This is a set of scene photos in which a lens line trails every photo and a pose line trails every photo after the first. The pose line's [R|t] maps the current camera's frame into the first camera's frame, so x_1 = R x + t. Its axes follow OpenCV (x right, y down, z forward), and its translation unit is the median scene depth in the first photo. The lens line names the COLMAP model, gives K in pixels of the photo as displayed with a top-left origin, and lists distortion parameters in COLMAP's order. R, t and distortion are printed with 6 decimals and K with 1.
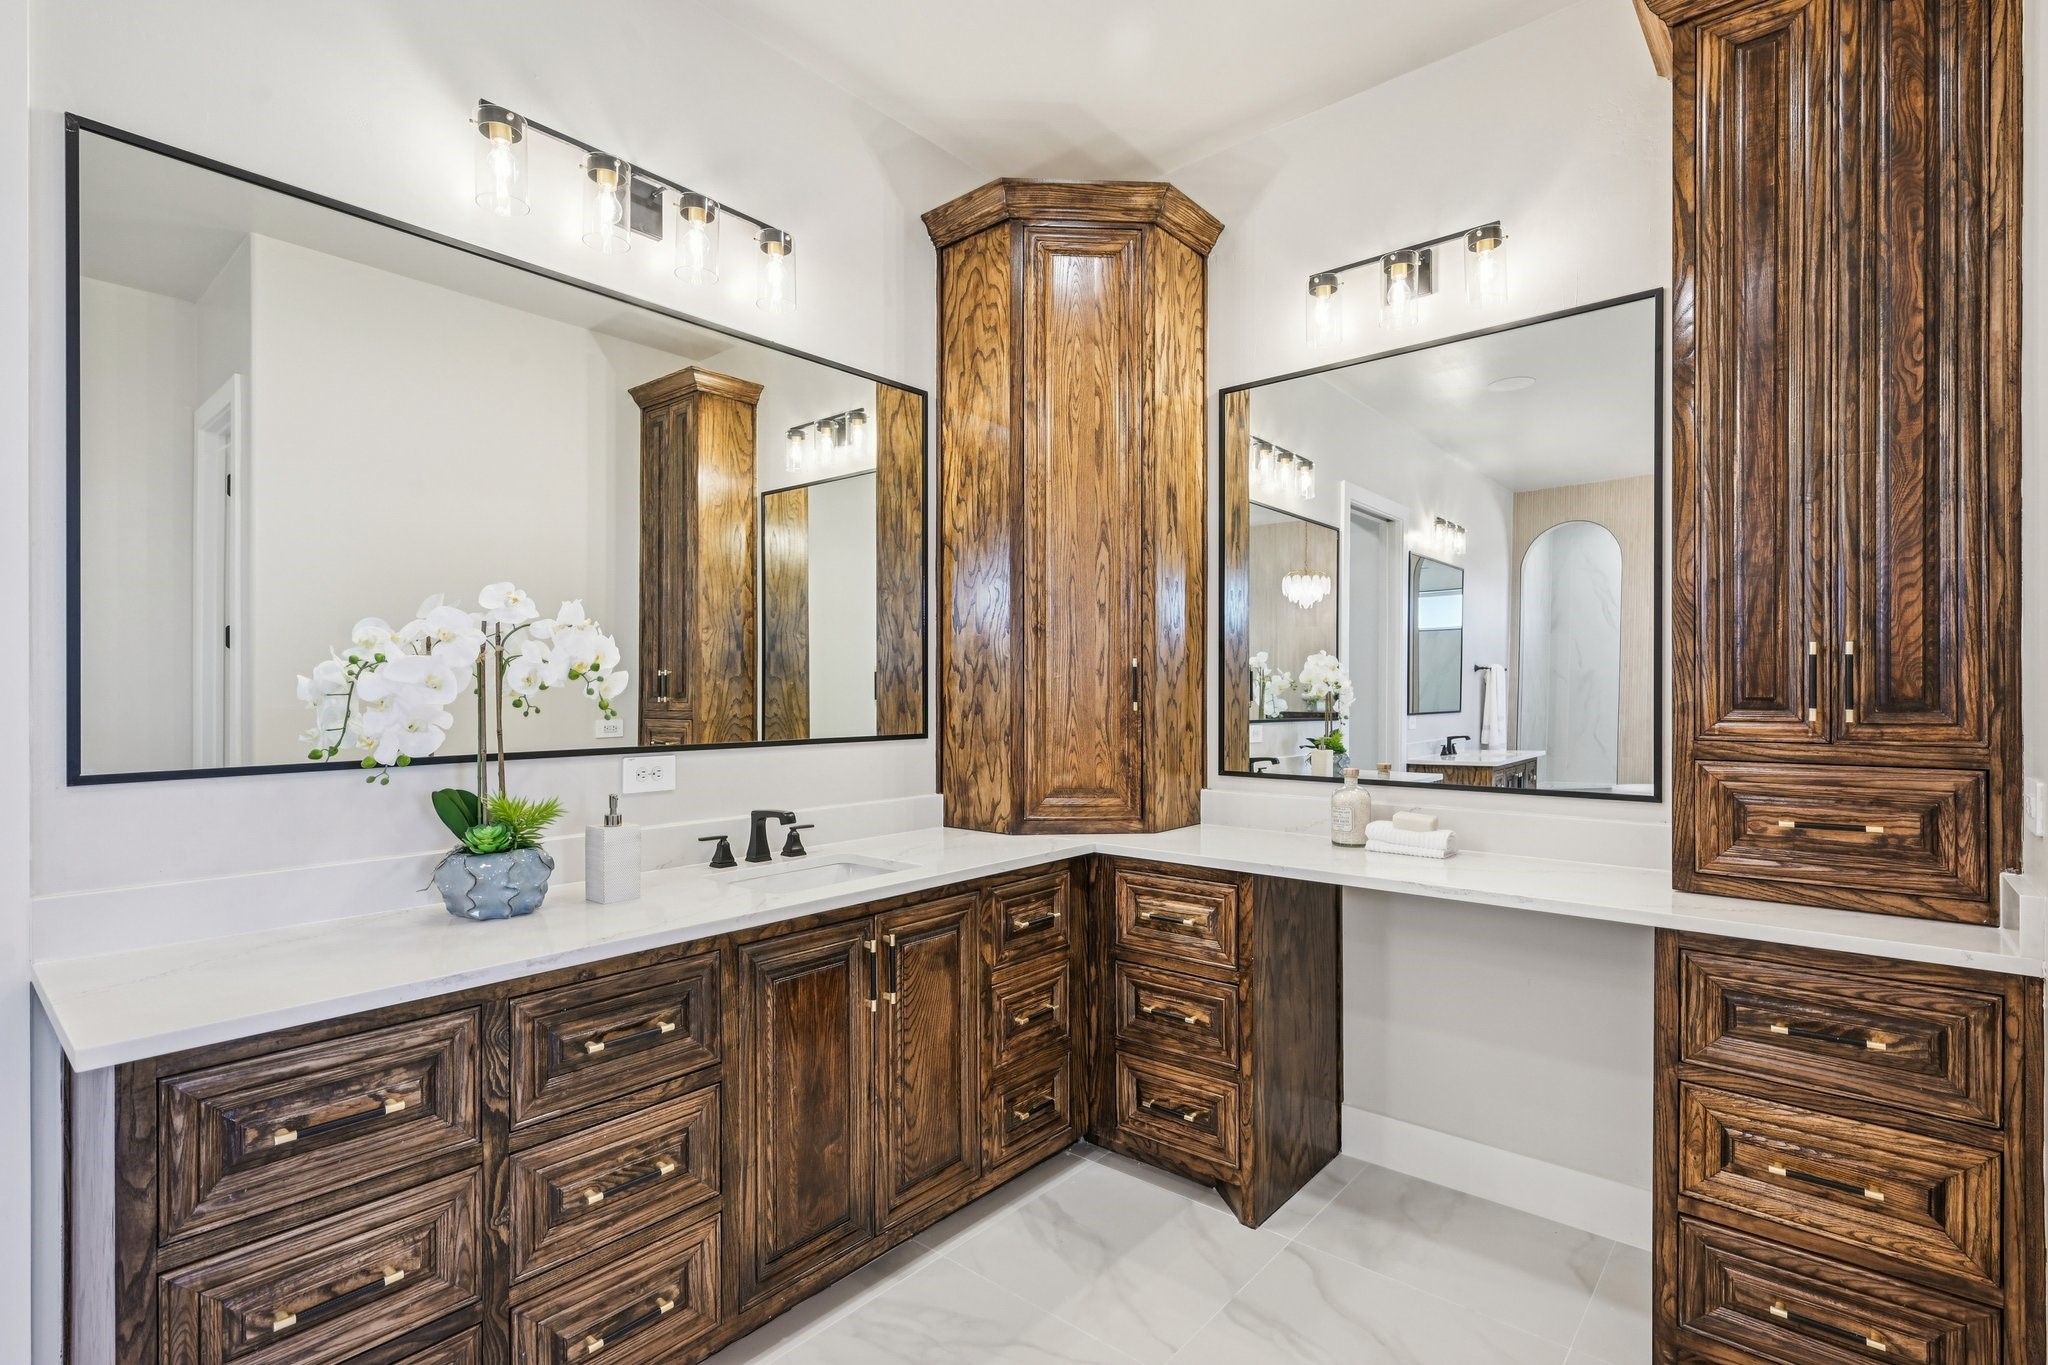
lens RADIAL K [[945.2, 0, 1021.0], [0, 945.2, 683.2], [0, 0, 1]] dist [-0.000297, -0.000040]
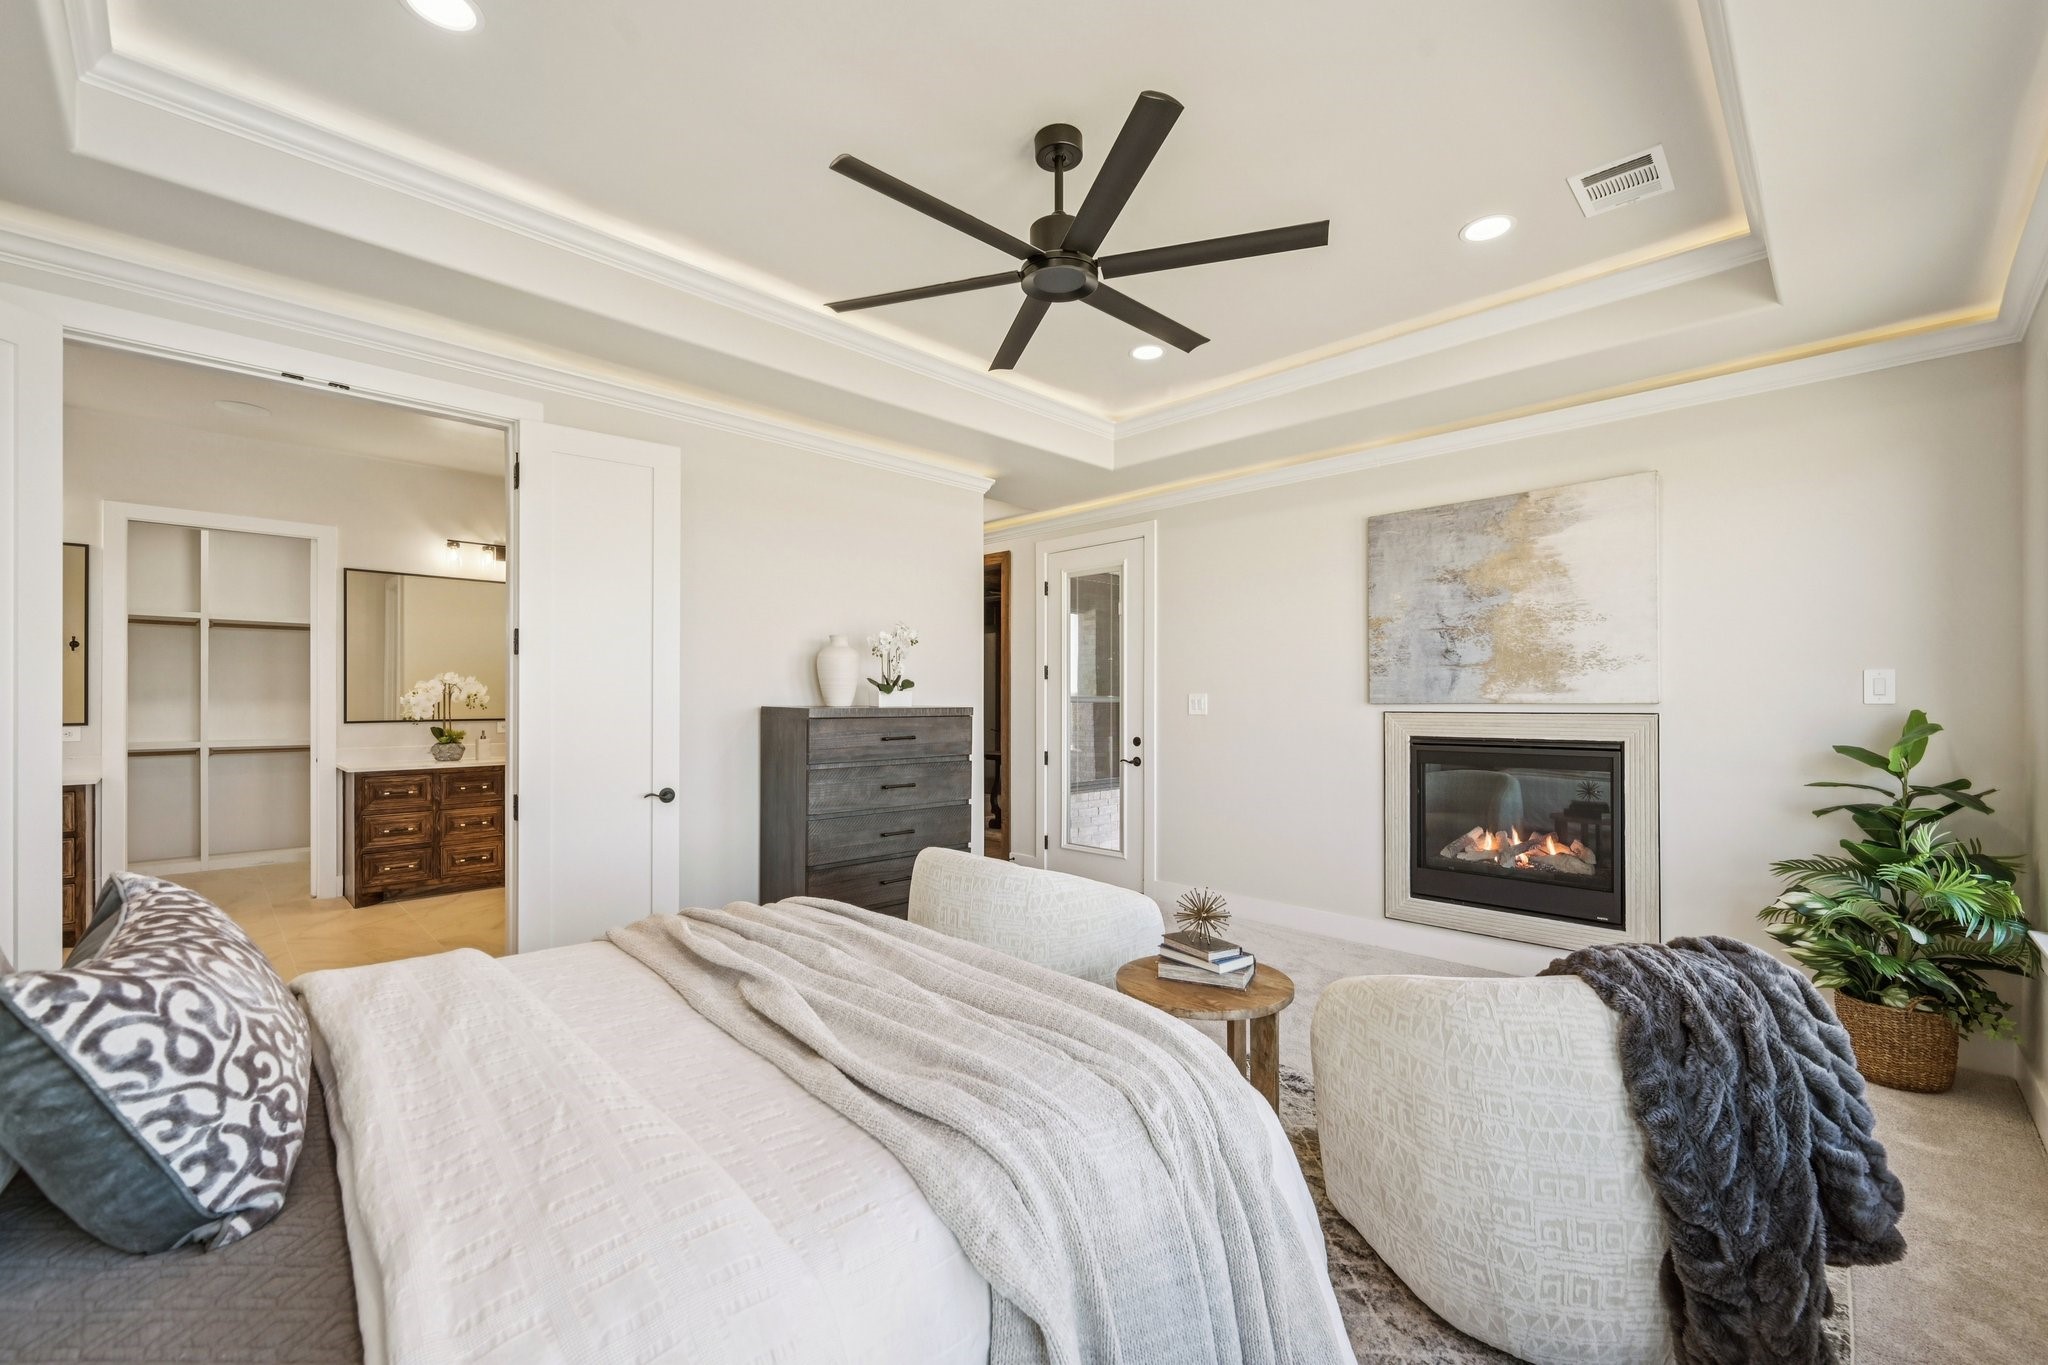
lens RADIAL K [[822.2, 0, 1027.3], [0, 822.2, 693.9], [0, 0, 1]] dist [0.001013, 0.000044]
pose [[0.996914, 0.001590, -0.078485, 2.491447], [-0.001557, 0.999999, 0.000484, -0.035811], [0.078485, -0.000360, 0.996915, -2.600072]]
